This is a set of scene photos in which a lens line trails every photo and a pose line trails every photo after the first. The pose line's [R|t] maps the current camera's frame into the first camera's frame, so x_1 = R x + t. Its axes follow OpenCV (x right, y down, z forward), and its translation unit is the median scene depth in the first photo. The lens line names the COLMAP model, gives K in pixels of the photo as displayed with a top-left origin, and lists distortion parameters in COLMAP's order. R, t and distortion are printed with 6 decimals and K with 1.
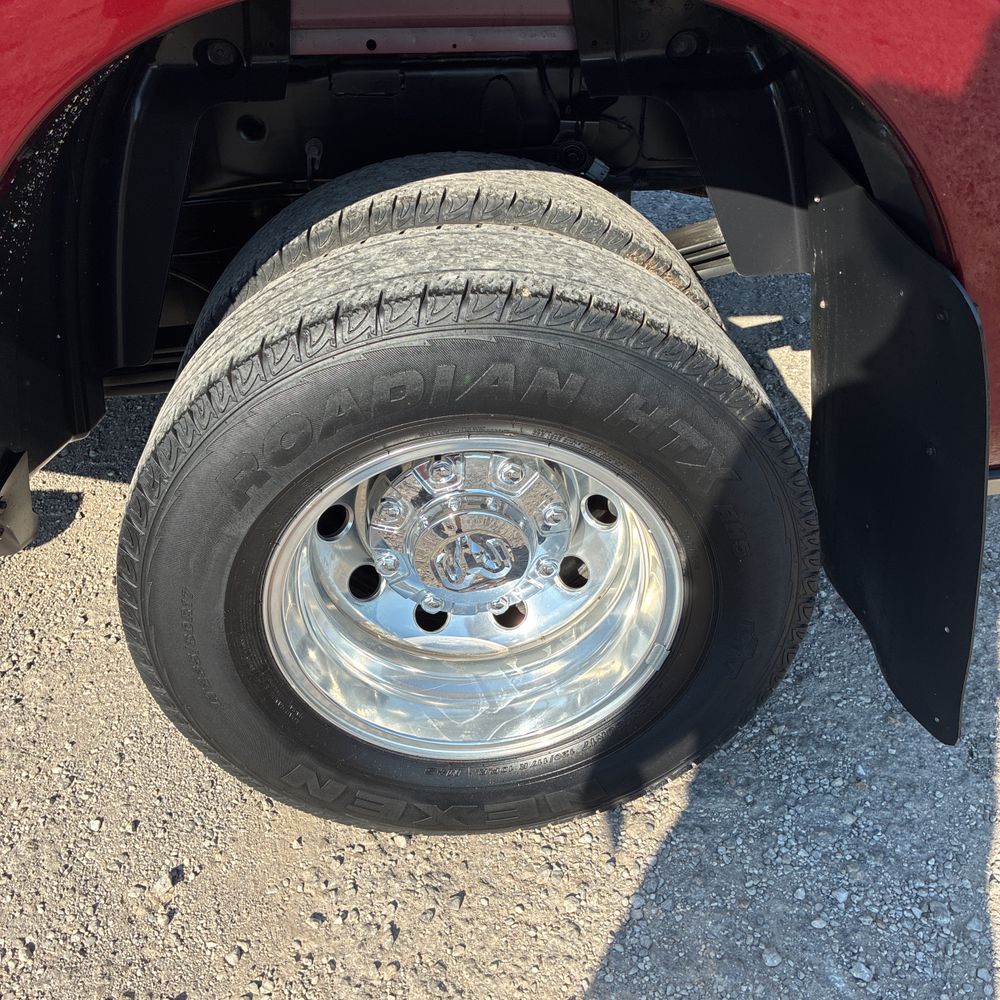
lens RADIAL K [[1001.5, 0, 500.1], [0, 1001.5, 495.6], [0, 0, 1]] dist [0.040092, -0.030542]
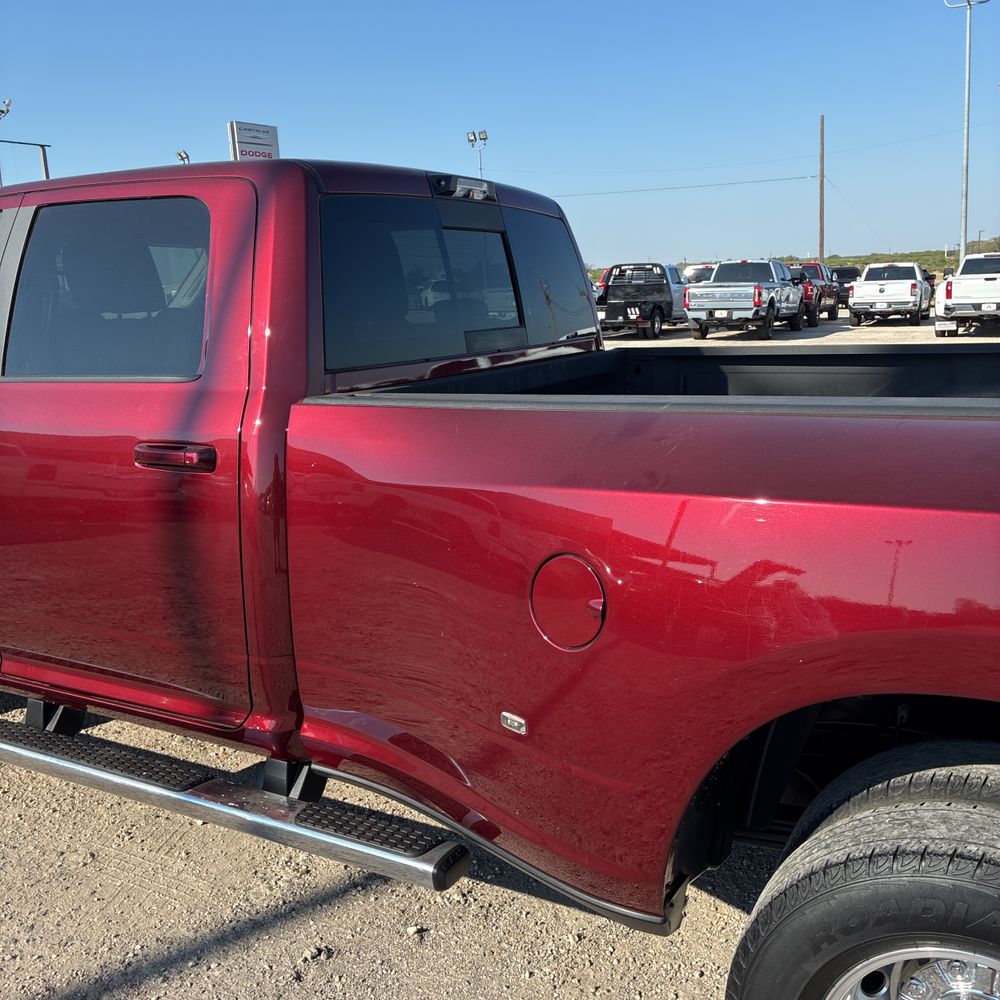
lens RADIAL K [[1017.0, 0, 520.7], [0, 1017.0, 498.4], [0, 0, 1]] dist [0.031422, -0.024302]
pose [[0.846454, 0.085389, -0.525571, 0.143762], [-0.279713, 0.911201, -0.302447, -0.025360], [0.453075, 0.403016, 0.795174, -0.818534]]
